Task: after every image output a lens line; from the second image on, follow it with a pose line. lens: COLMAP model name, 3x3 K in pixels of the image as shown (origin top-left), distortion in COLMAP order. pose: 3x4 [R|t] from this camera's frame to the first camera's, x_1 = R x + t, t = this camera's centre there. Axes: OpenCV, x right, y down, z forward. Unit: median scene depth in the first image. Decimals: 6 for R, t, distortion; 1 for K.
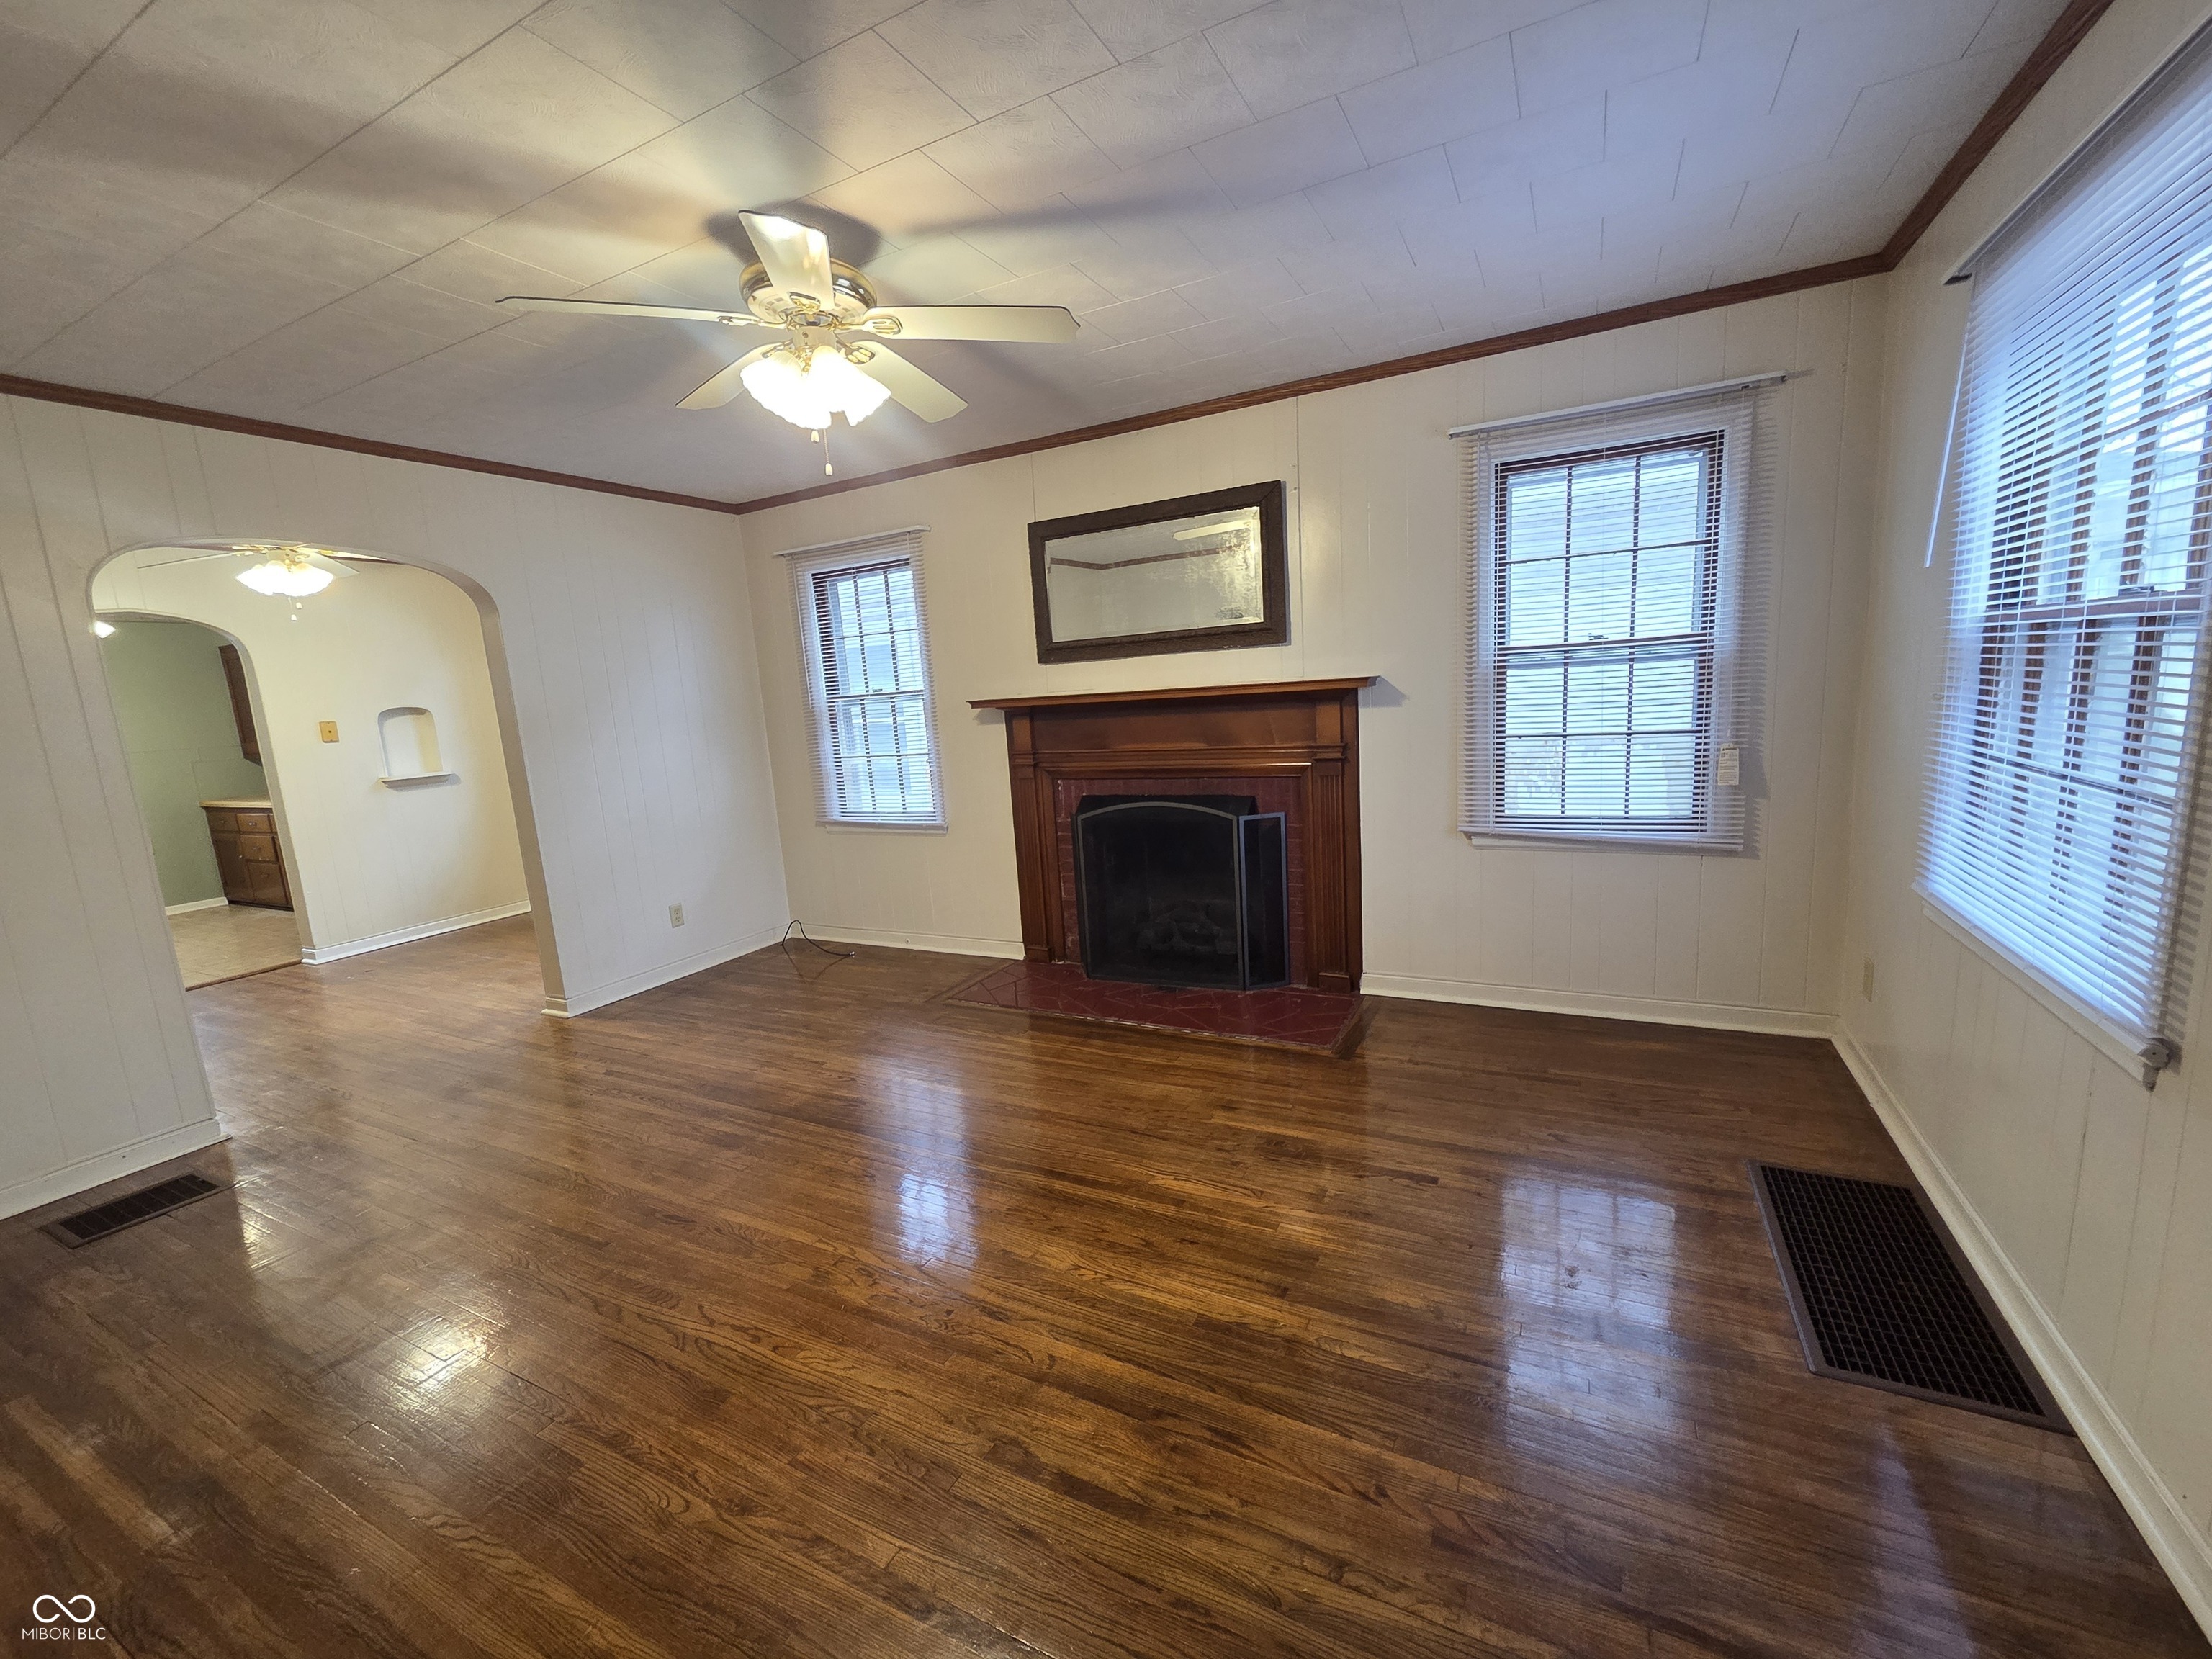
lens RADIAL K [[888.2, 0, 1115.8], [0, 888.2, 840.3], [0, 0, 1]] dist [0.000323, -0.000043]
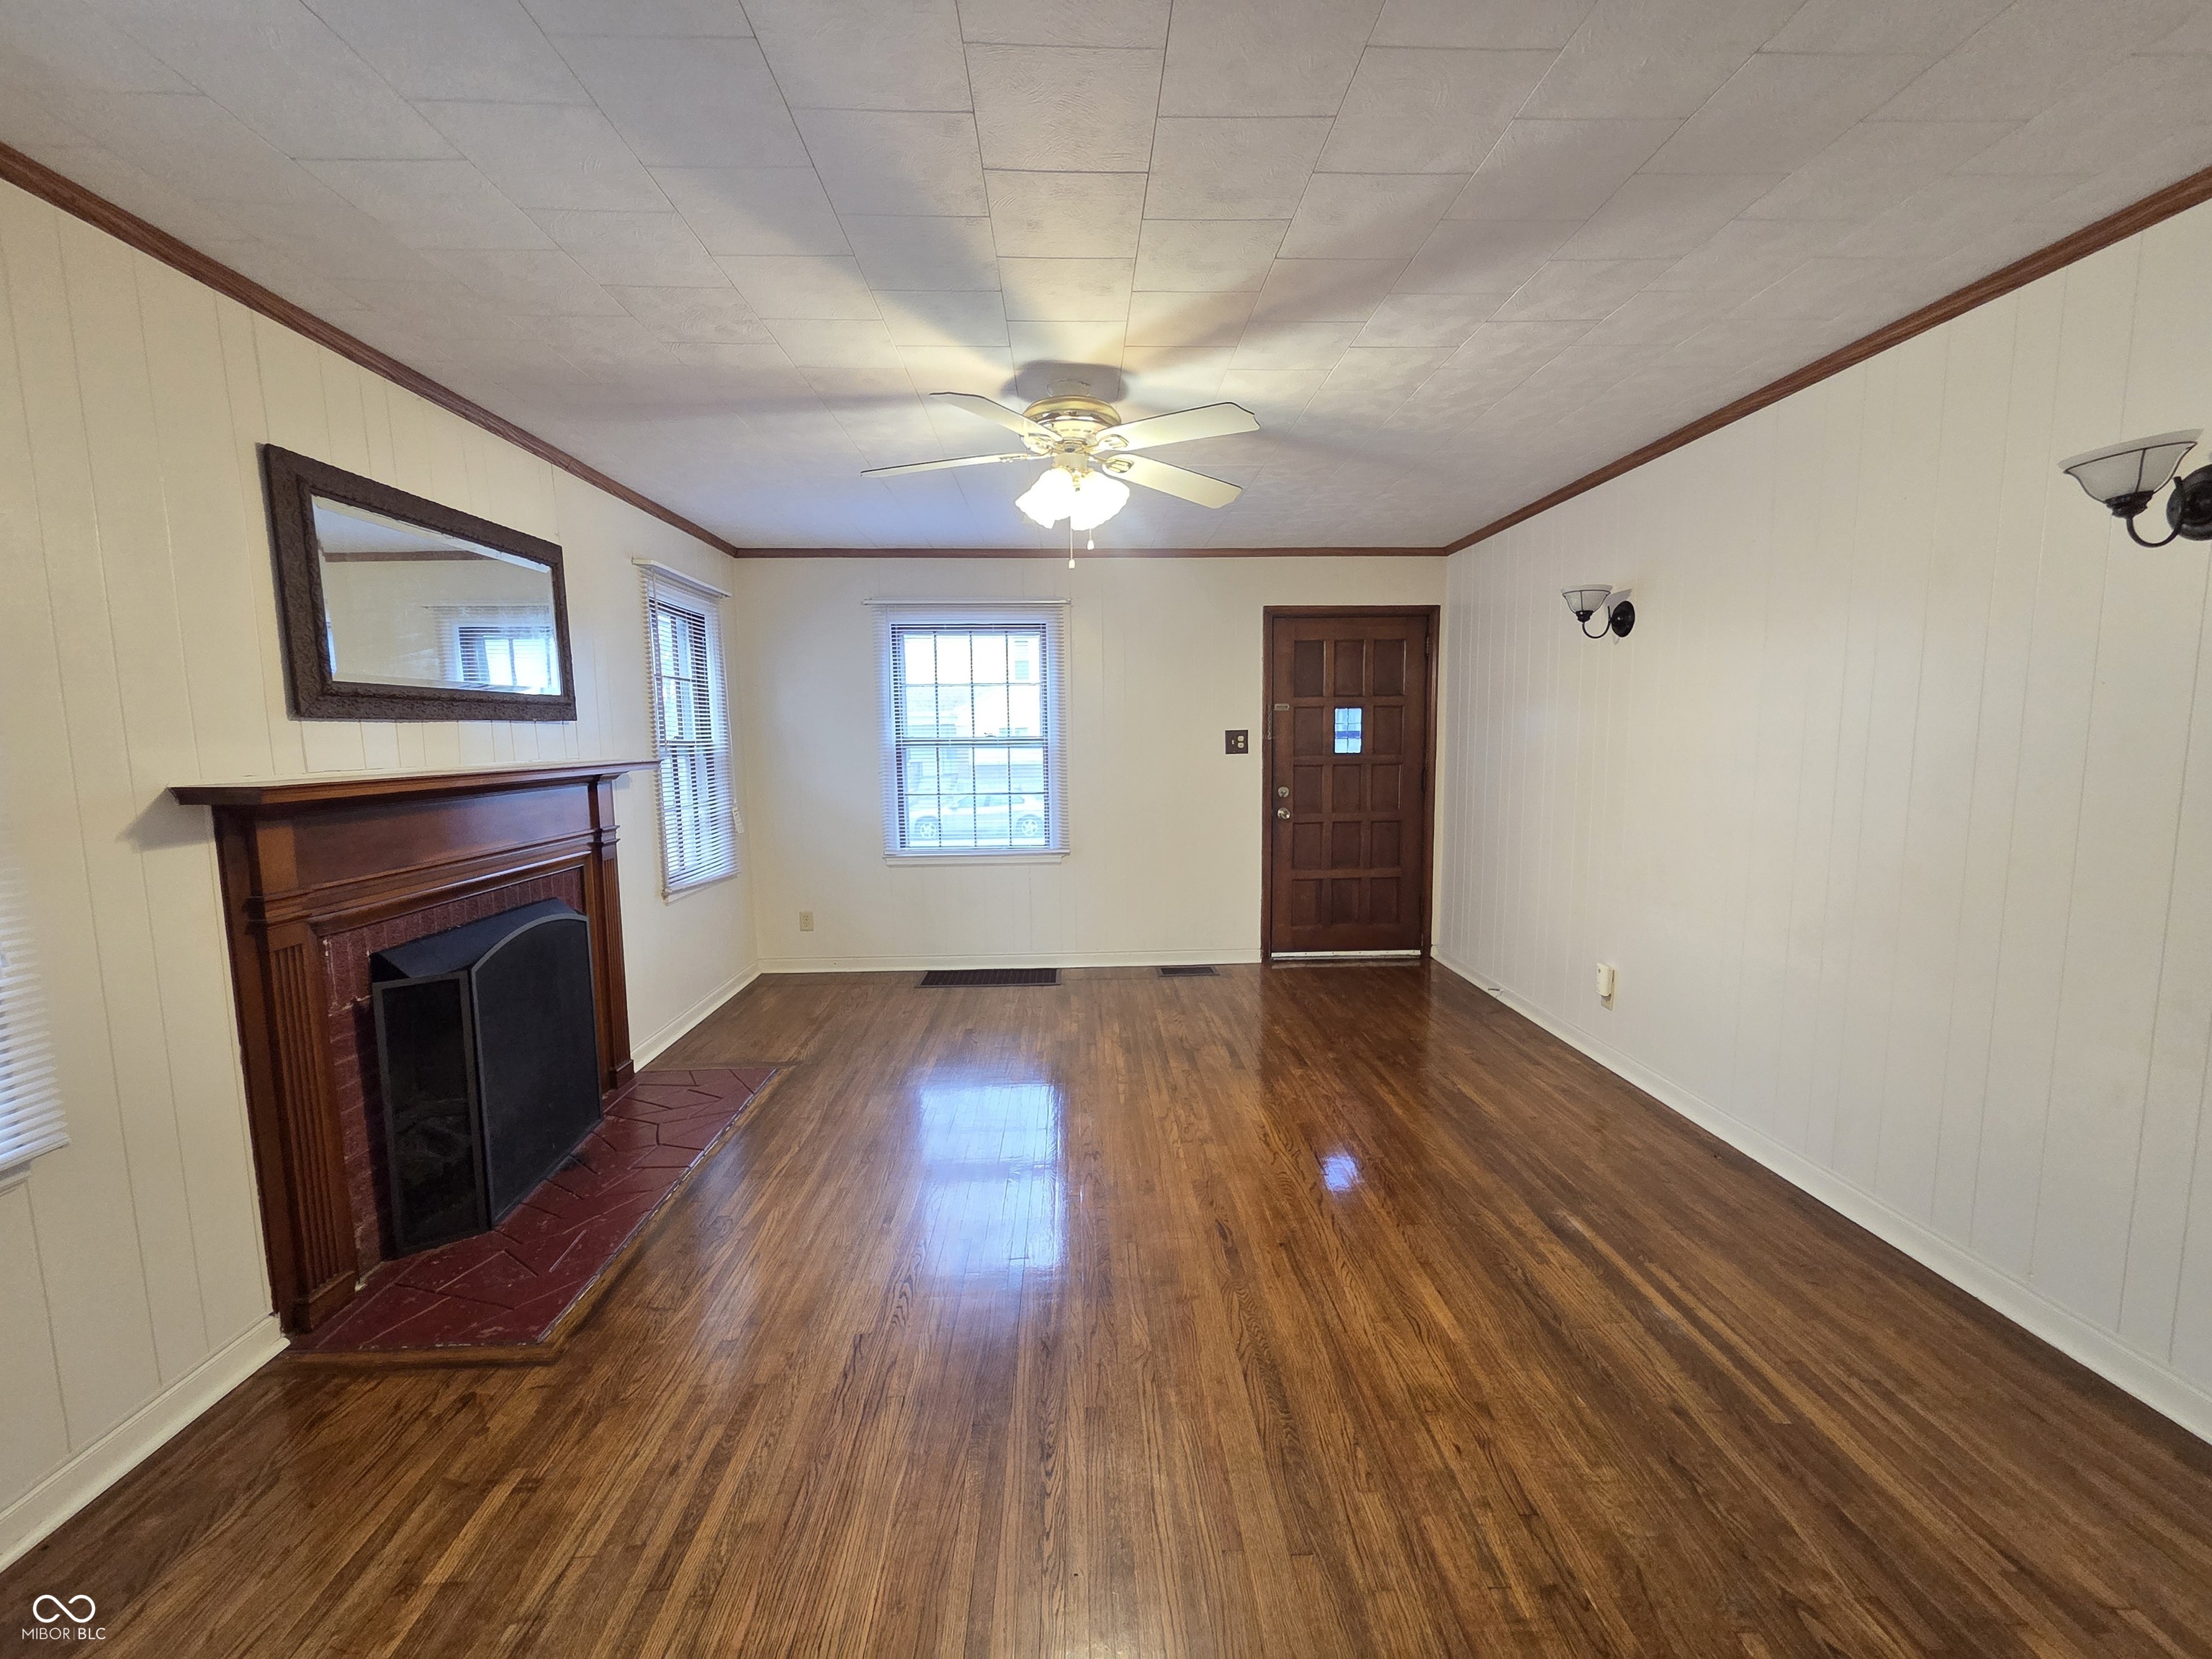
lens RADIAL K [[906.1, 0, 1106.0], [0, 906.1, 829.5], [0, 0, 1]] dist [0.003736, 0.000075]
pose [[-0.480438, -0.030138, 0.876511, -0.921657], [0.194923, 0.970743, 0.140221, -0.141459], [-0.855093, 0.238220, -0.460508, 1.022883]]
